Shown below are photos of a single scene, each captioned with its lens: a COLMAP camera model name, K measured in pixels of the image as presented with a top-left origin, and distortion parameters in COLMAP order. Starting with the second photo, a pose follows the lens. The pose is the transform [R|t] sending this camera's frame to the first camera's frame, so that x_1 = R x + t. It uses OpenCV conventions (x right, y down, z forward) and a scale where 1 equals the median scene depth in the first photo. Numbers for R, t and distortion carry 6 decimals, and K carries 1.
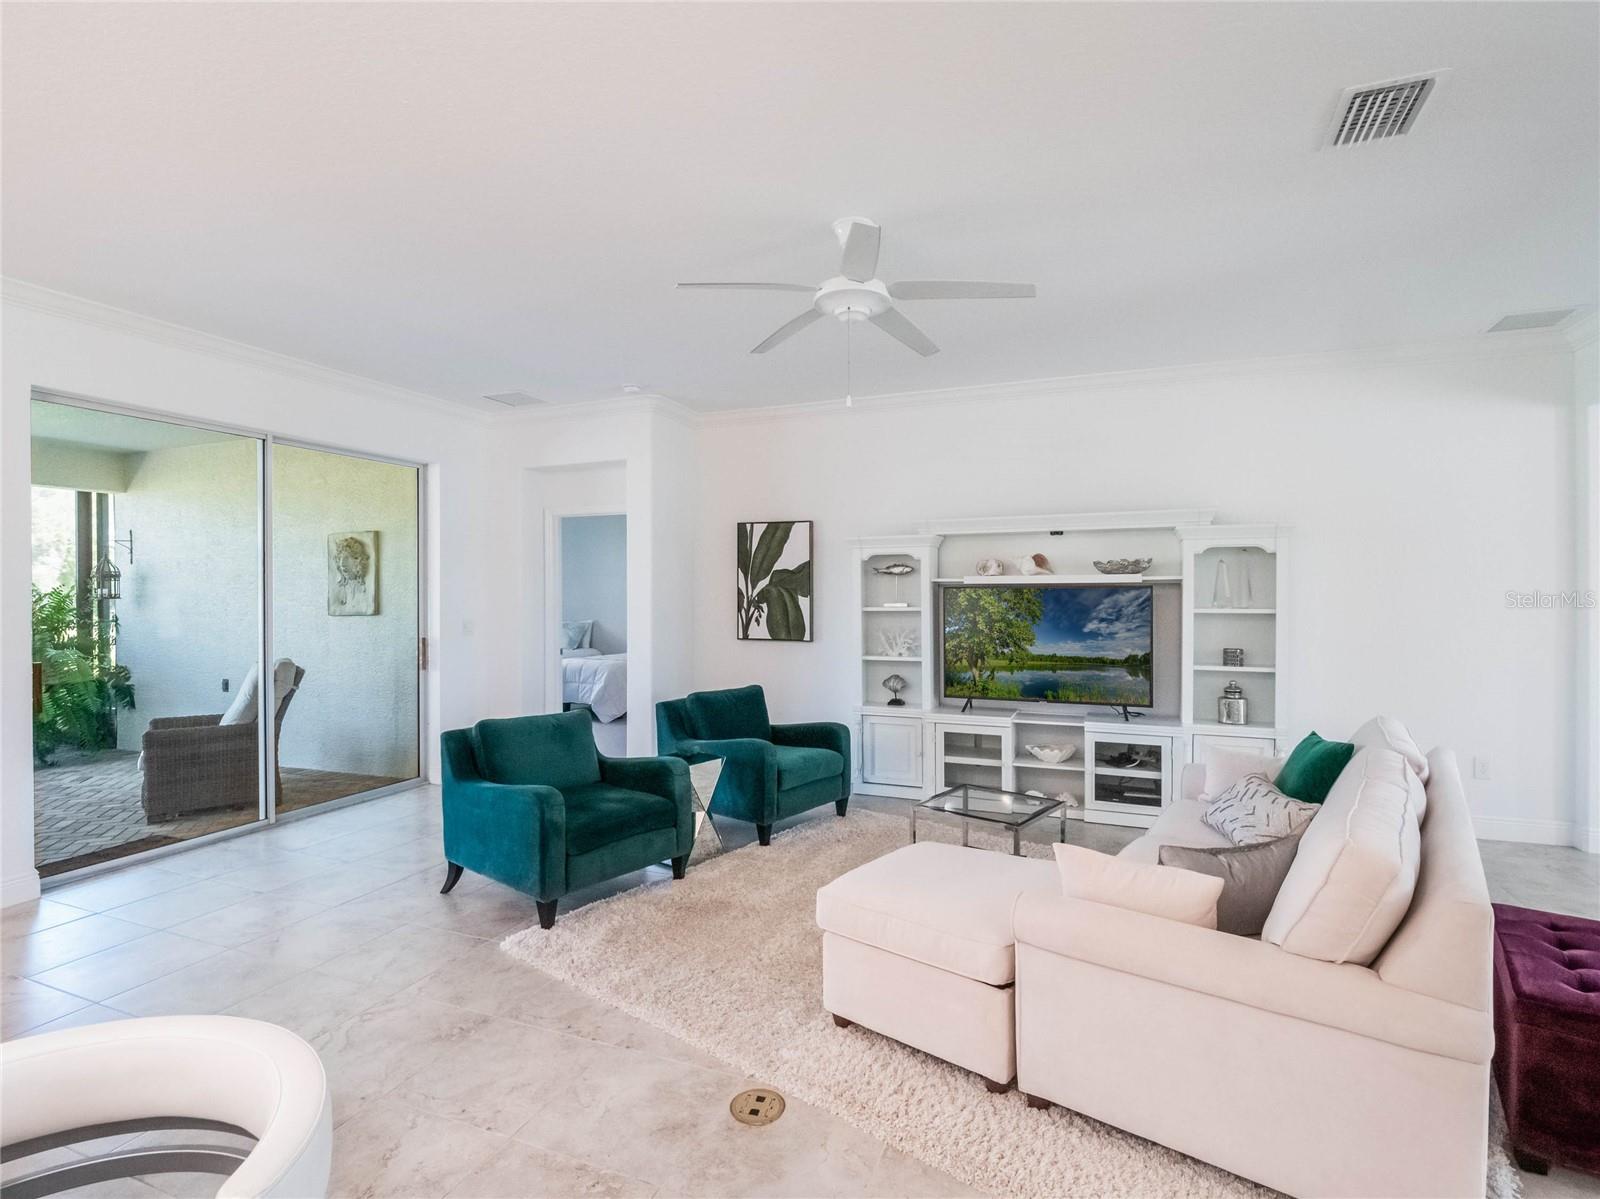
lens RADIAL K [[842.0, 0, 789.9], [0, 842.0, 555.0], [0, 0, 1]] dist [0.015132, -0.003995]
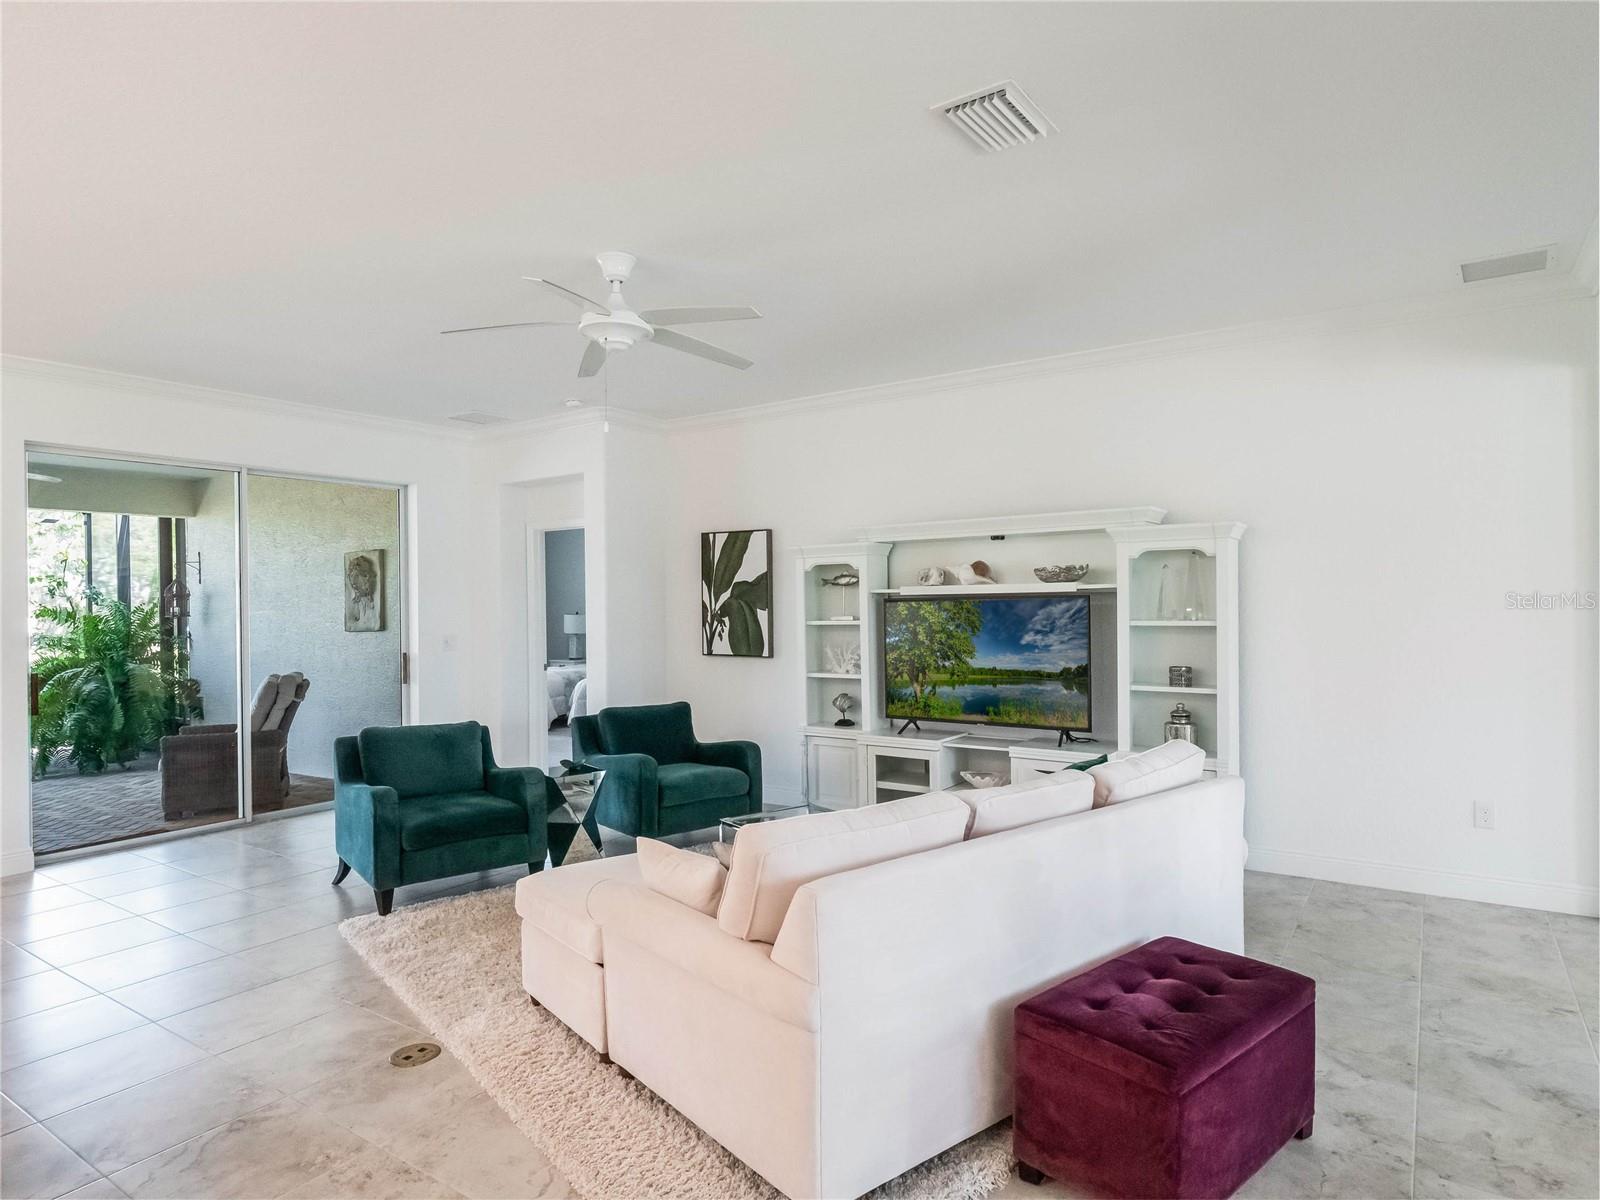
lens RADIAL K [[943.4, 0, 785.1], [0, 943.4, 567.2], [0, 0, 1]] dist [-0.025886, 0.004486]
pose [[0.985678, -0.019944, -0.167456, 0.255542], [0.021579, 0.999736, 0.007949, -0.007128], [0.167254, -0.011449, 0.985847, -0.065270]]
